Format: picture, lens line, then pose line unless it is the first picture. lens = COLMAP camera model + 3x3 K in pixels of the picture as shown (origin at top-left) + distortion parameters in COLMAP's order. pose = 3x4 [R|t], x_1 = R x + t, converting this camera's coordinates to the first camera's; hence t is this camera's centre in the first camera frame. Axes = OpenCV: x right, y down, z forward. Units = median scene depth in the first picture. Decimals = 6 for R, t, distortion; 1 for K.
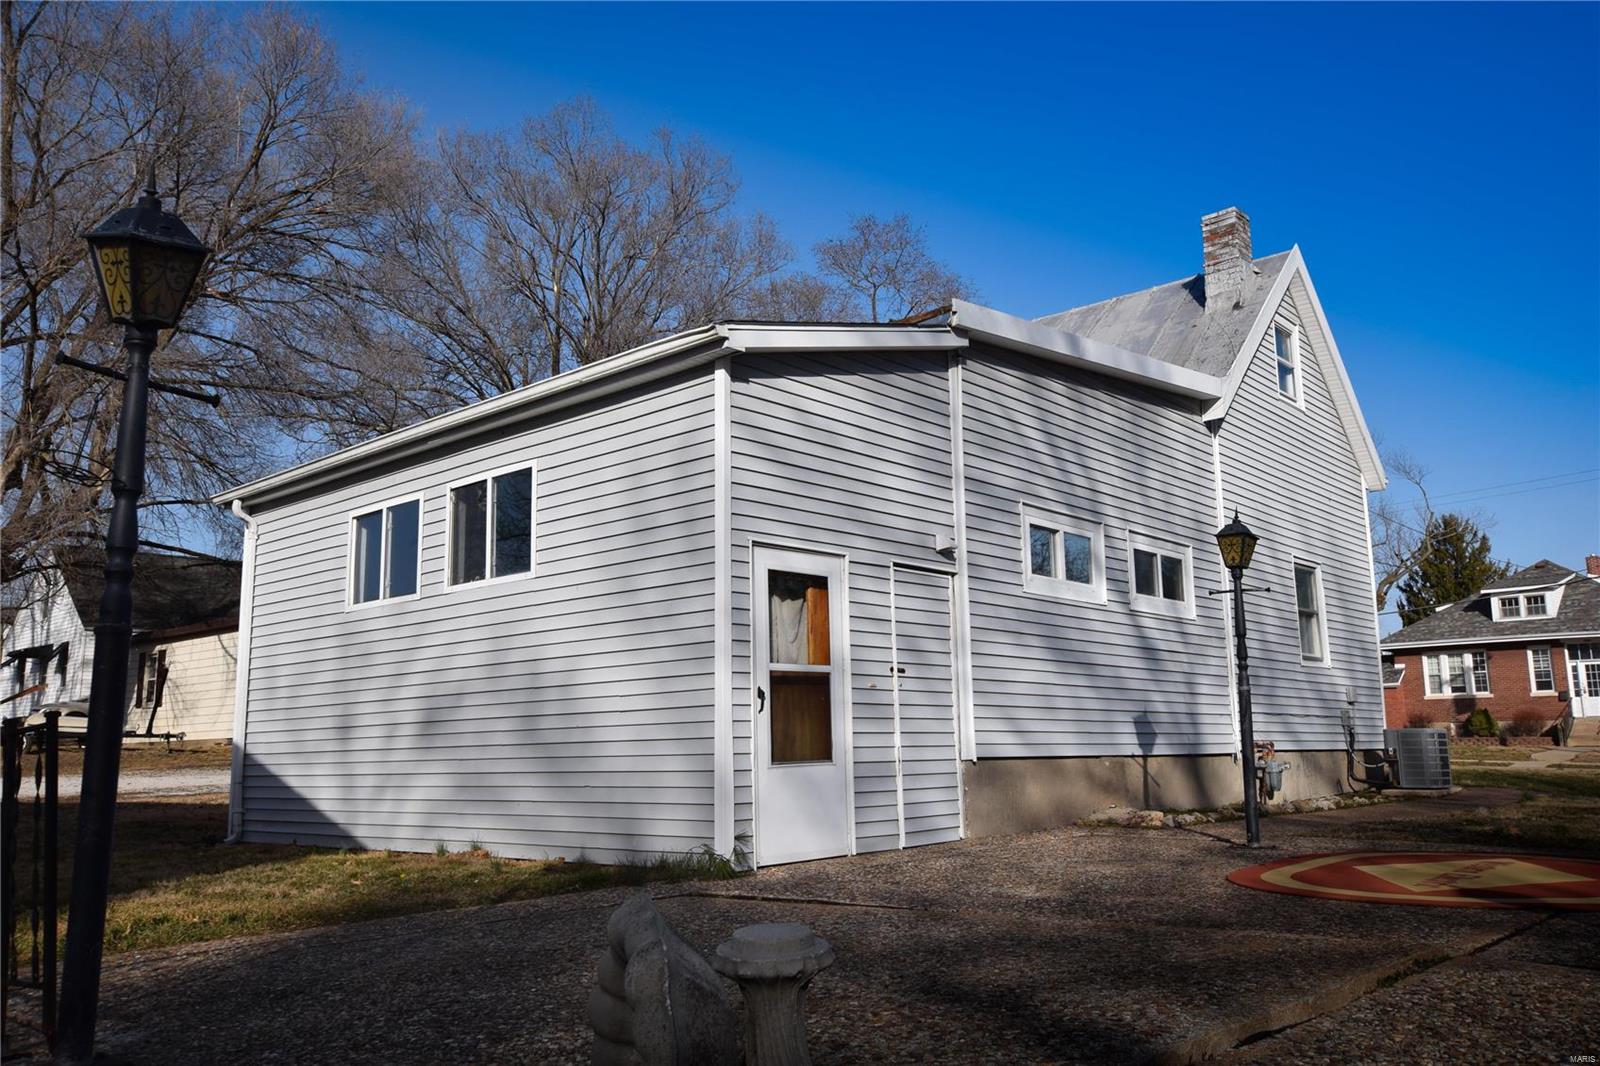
lens RADIAL K [[1254.4, 0, 793.2], [0, 1254.4, 540.9], [0, 0, 1]] dist [0.004474, -0.006717]
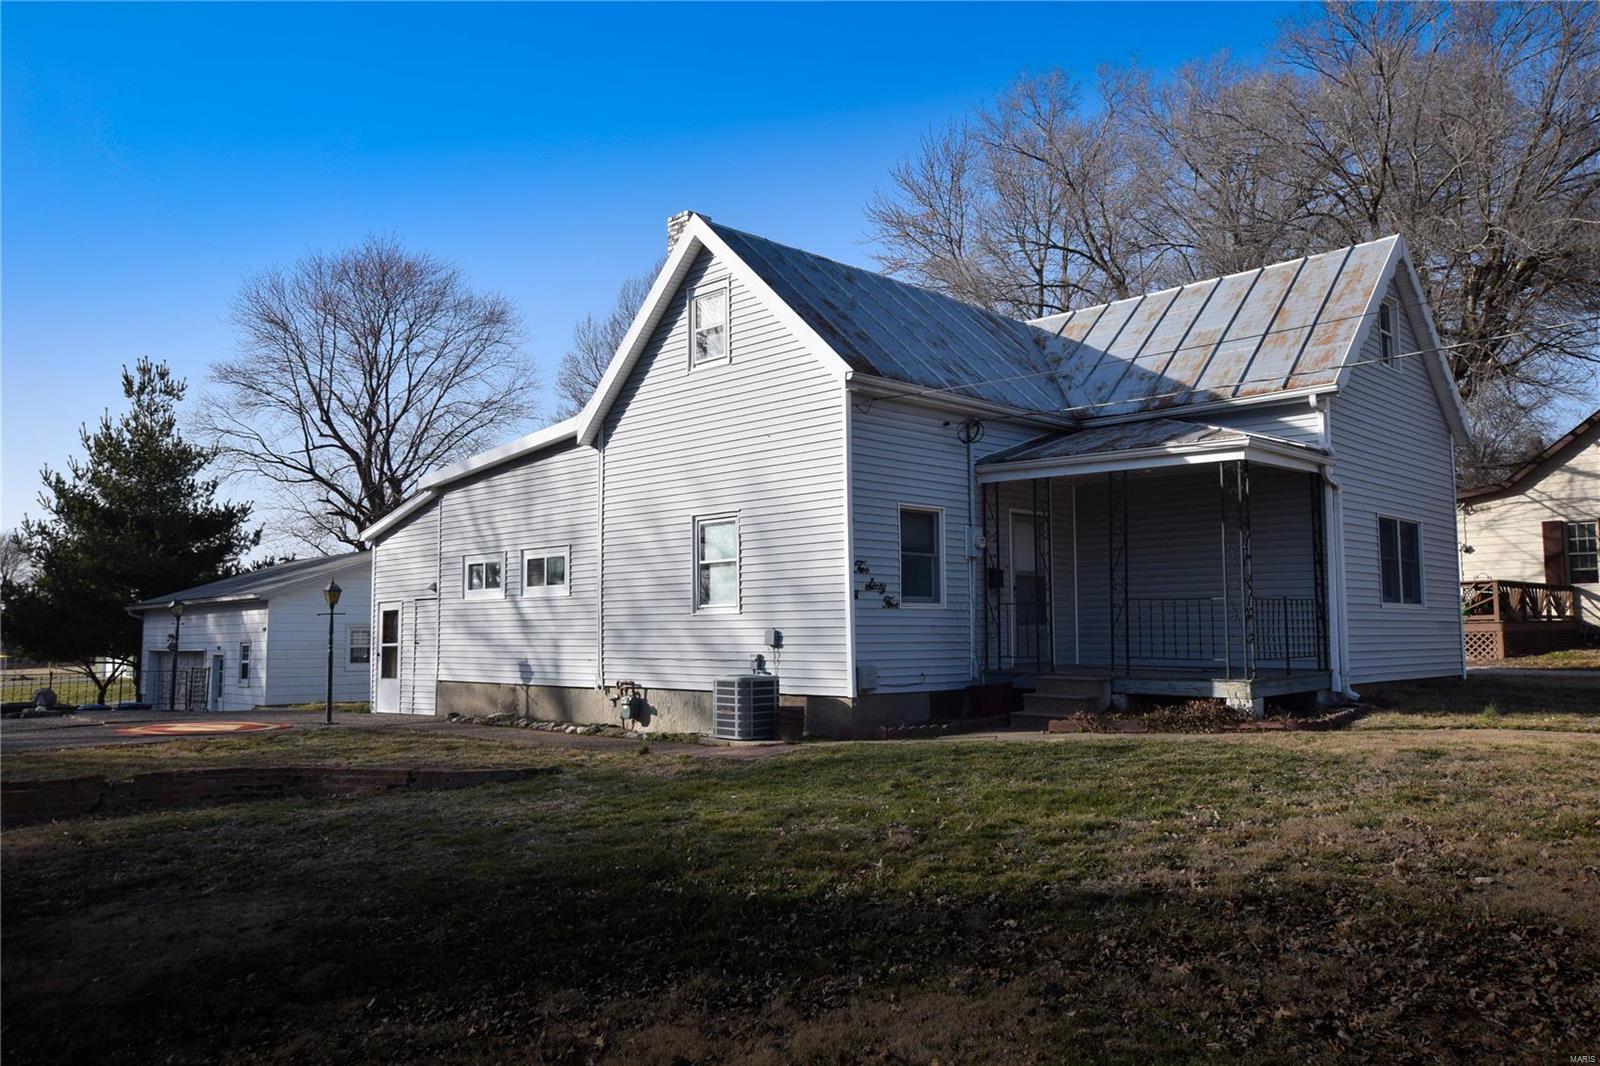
lens RADIAL K [[1195.9, 0, 802.4], [0, 1195.9, 535.5], [0, 0, 1]] dist [0.010269, 0.003740]
pose [[-0.055558, -0.068337, -0.996114, 1.809365], [0.176692, 0.981236, -0.077171, 0.159277], [0.982697, -0.180293, -0.042441, 1.423617]]
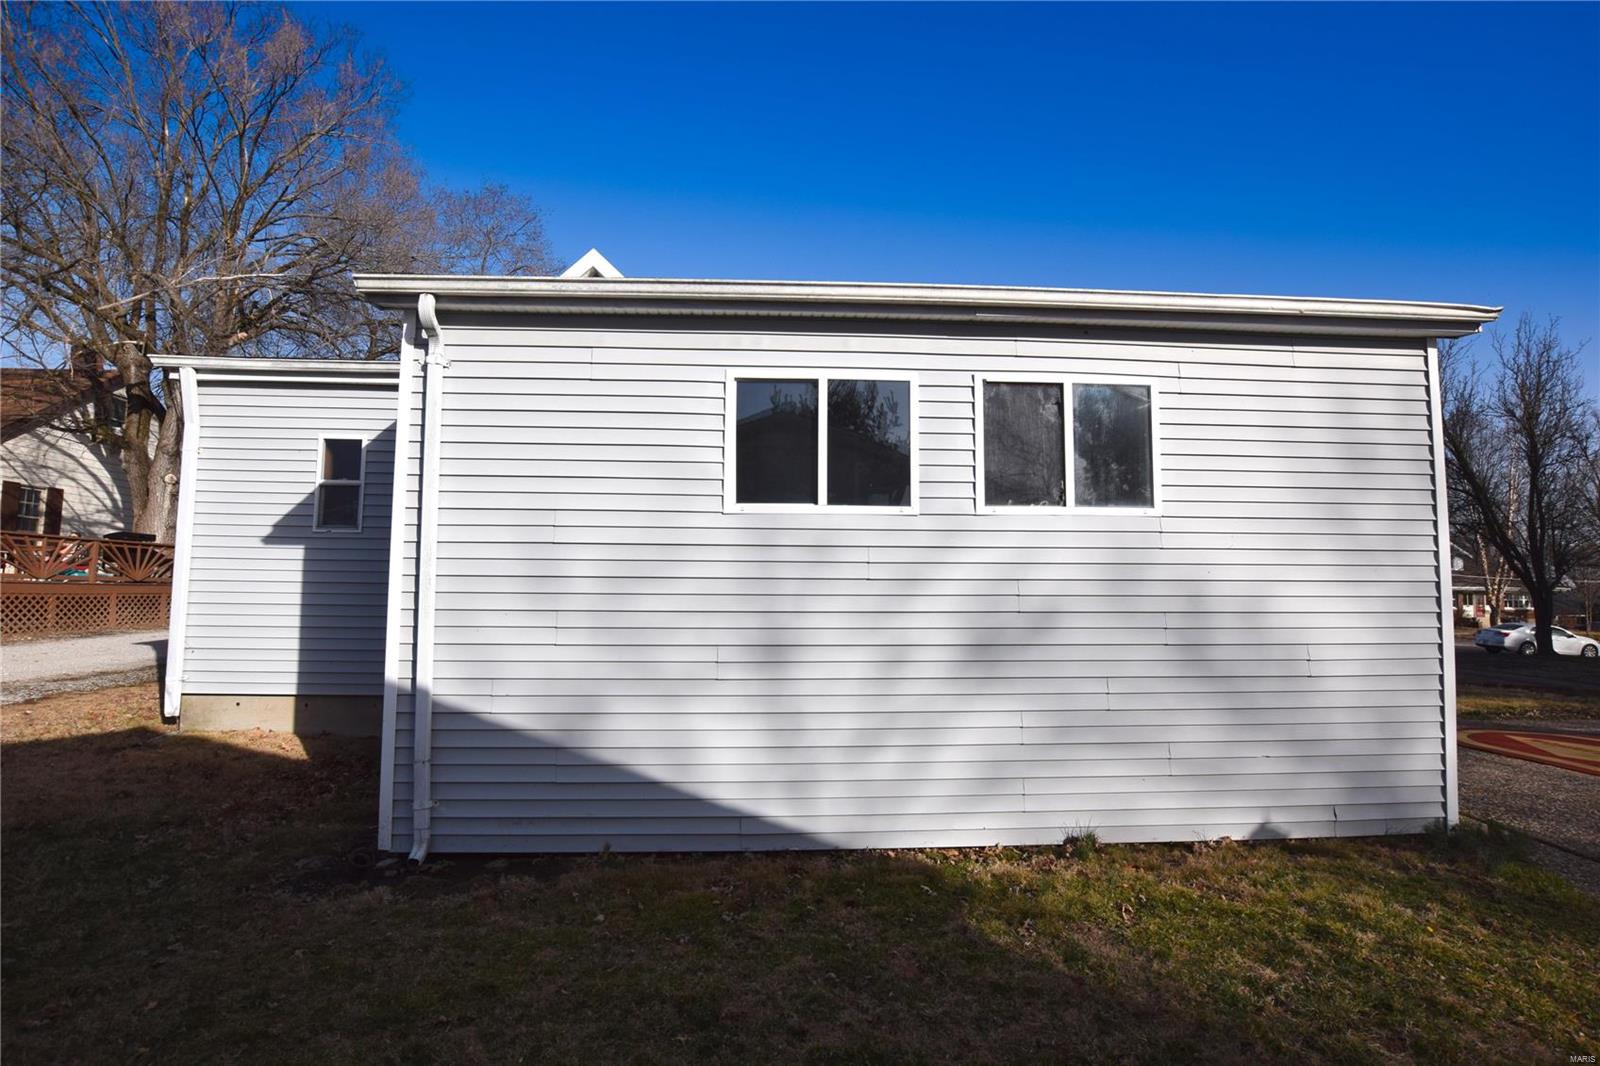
lens RADIAL K [[748.2, 0, 804.5], [0, 748.2, 529.7], [0, 0, 1]] dist [-0.029986, 0.001254]
pose [[0.677843, 0.076748, 0.731190, -0.658926], [-0.134671, 0.990671, 0.020862, 0.061383], [-0.722767, -0.112611, 0.681855, 0.651649]]
